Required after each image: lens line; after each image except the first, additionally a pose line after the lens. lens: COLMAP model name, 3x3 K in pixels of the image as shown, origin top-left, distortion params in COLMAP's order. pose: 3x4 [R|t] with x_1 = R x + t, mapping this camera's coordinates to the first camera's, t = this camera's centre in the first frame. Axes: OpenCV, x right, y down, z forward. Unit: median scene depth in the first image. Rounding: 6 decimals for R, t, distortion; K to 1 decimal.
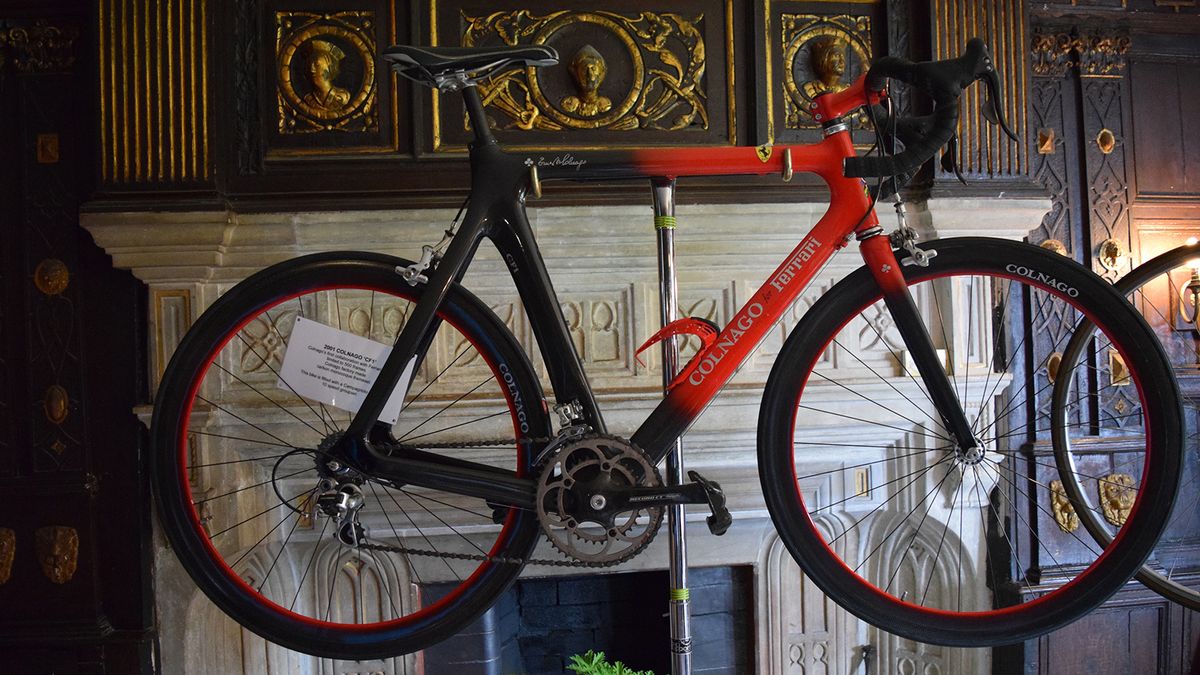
lens RADIAL K [[984.3, 0, 600.2], [0, 984.3, 338.0], [0, 0, 1]] dist [-0.079180, 0.017962]
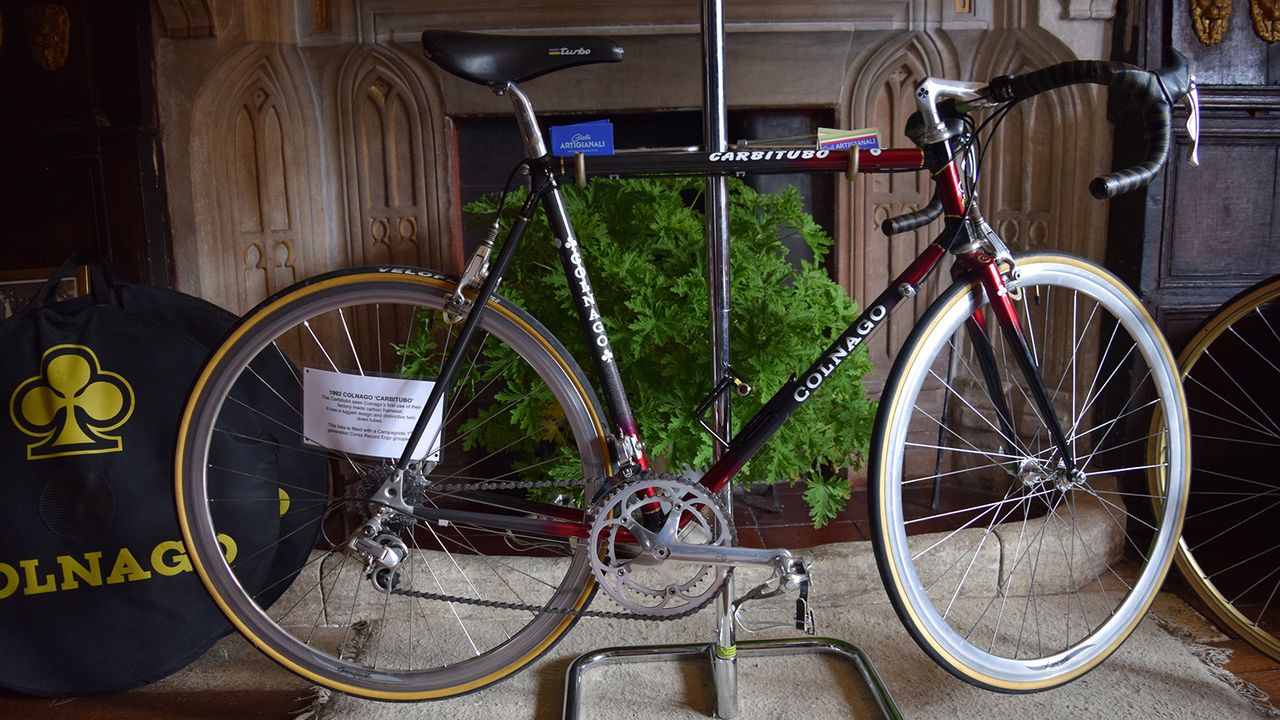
lens RADIAL K [[1049.9, 0, 640.6], [0, 1049.9, 359.3], [0, 0, 1]] dist [-0.079180, 0.017962]
pose [[0.996940, 0.022384, -0.074902, 0.062961], [-0.009936, 0.986641, 0.162604, 0.322867], [0.077541, -0.161362, 0.983844, 0.042843]]
